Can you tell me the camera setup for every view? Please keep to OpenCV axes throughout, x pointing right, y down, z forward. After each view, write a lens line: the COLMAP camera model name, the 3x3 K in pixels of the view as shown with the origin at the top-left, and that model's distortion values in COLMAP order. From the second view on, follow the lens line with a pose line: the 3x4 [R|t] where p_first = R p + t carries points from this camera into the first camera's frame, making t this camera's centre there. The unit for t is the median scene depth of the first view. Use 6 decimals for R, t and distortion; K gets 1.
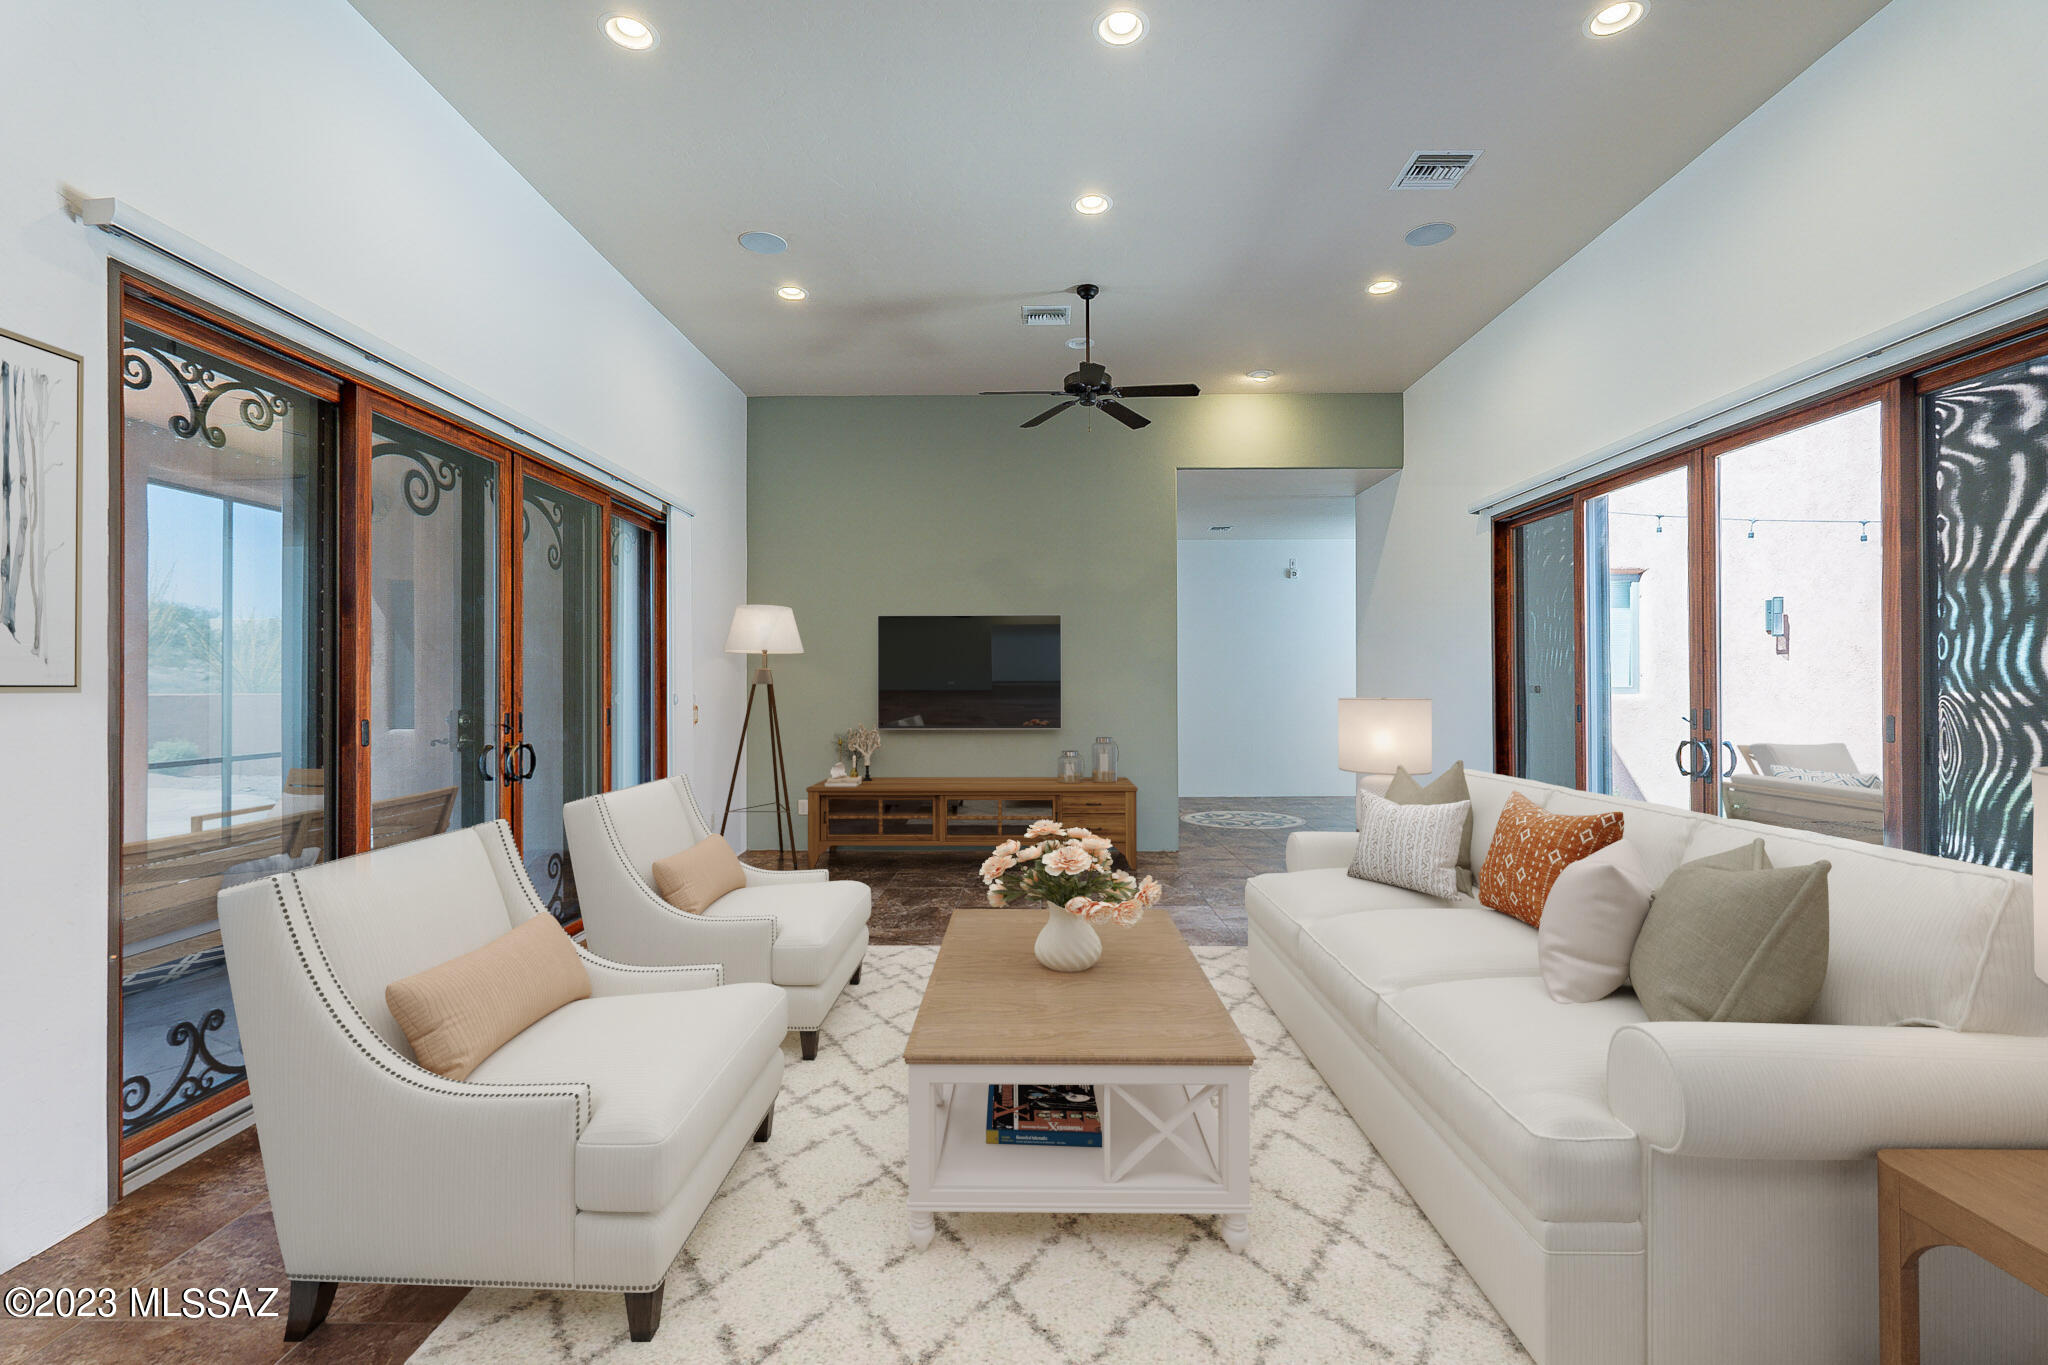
lens RADIAL K [[919.5, 0, 1021.9], [0, 919.5, 684.0], [0, 0, 1]] dist [-0.003244, 0.000275]
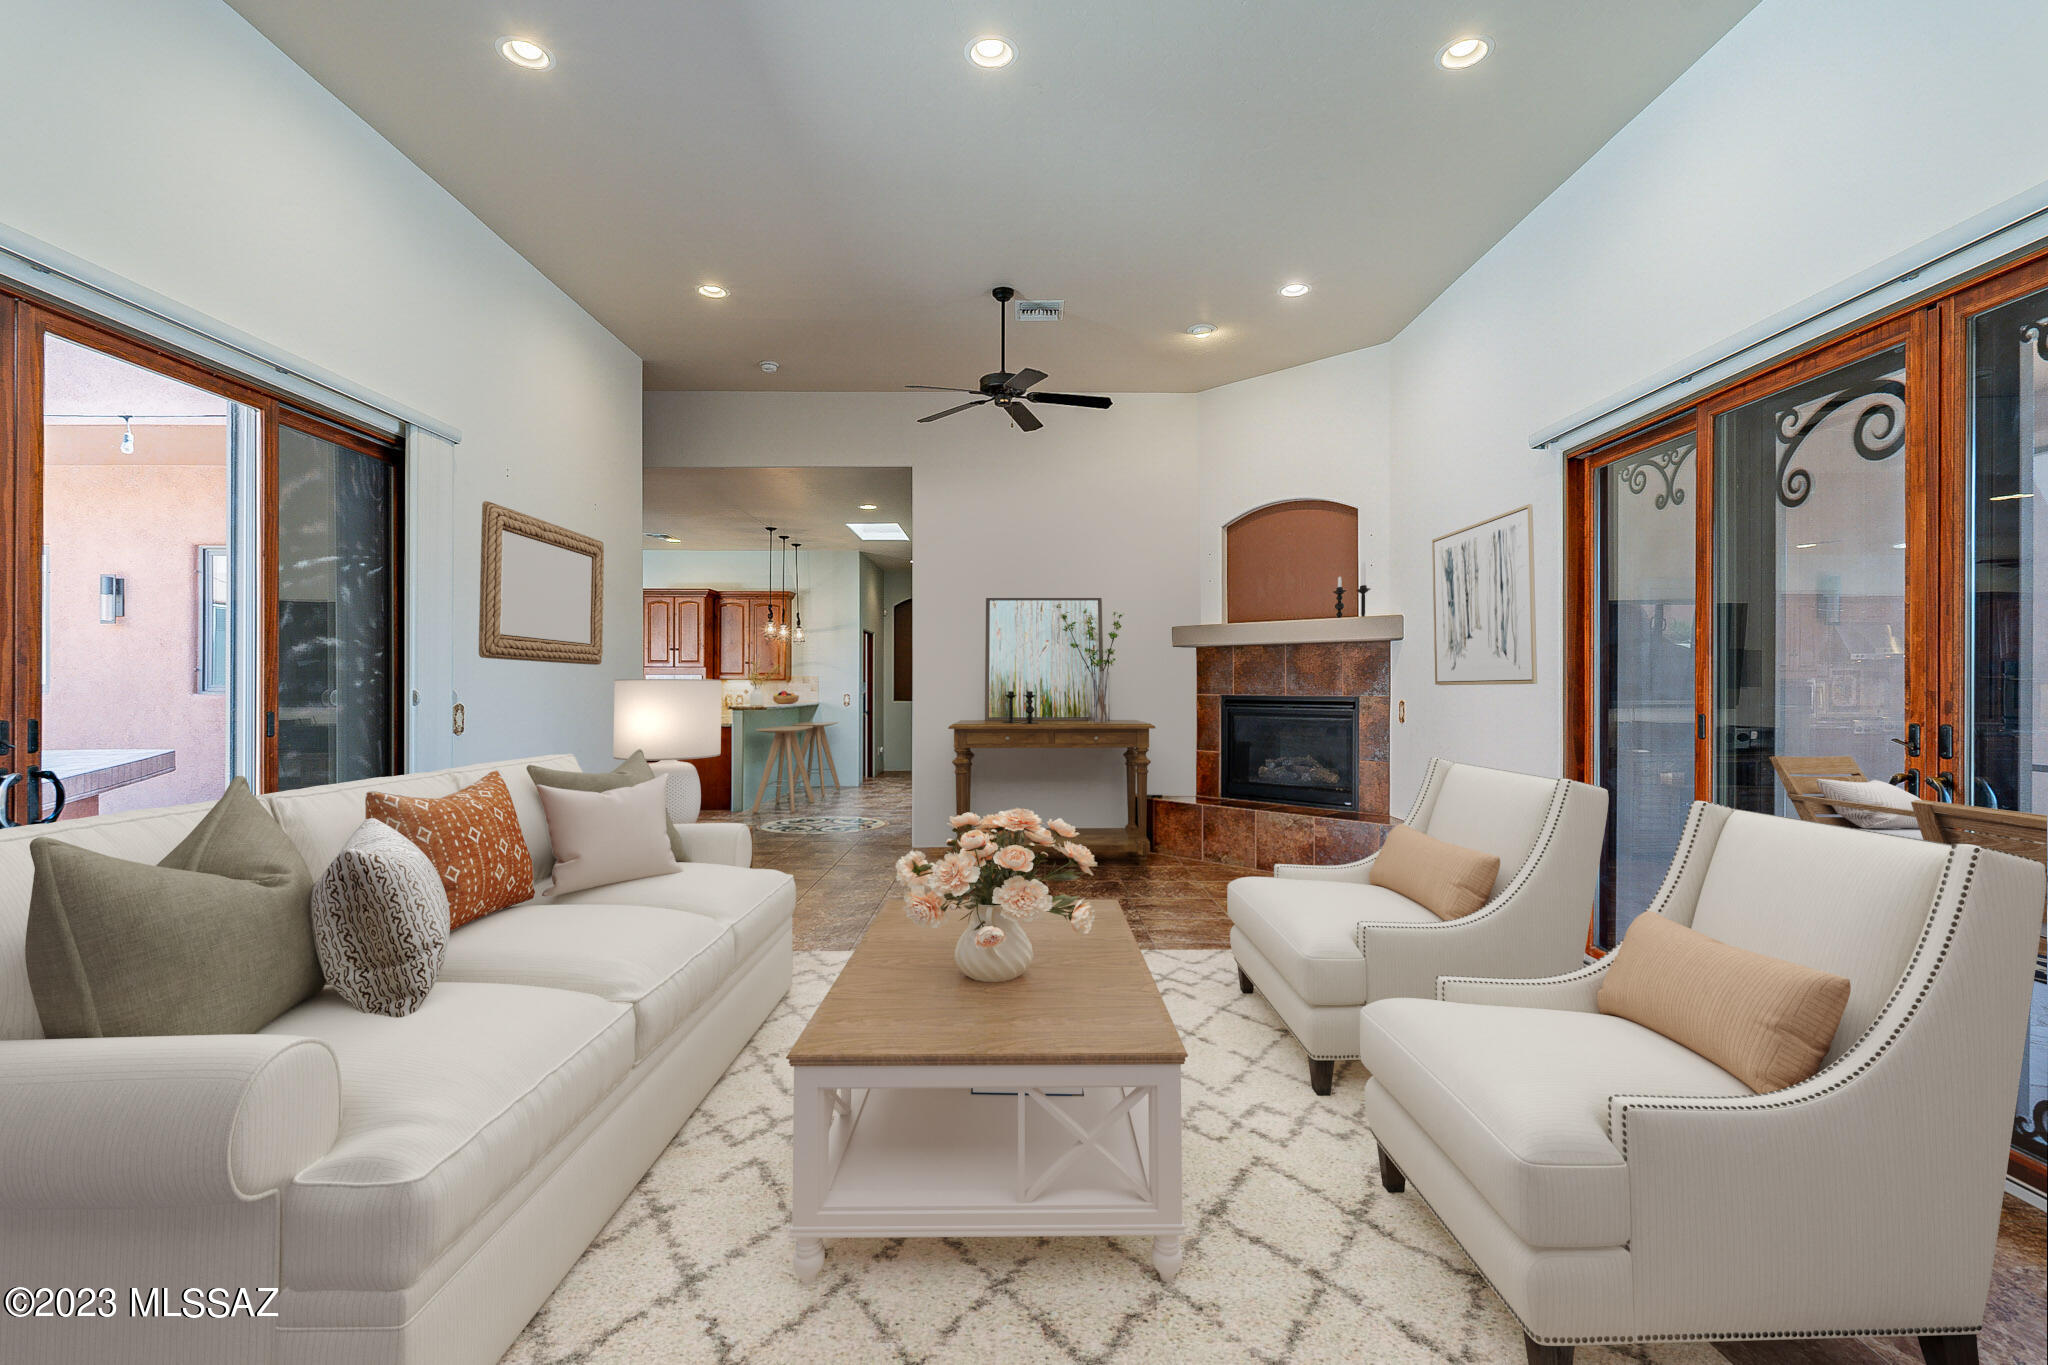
lens RADIAL K [[1010.7, 0, 1027.1], [0, 1010.7, 685.6], [0, 0, 1]] dist [0.000936, 0.000096]
pose [[-0.999864, -0.004360, -0.015895, 0.037198], [-0.004232, 0.999958, -0.008078, 0.043555], [0.015930, -0.008010, -0.999841, 1.935550]]
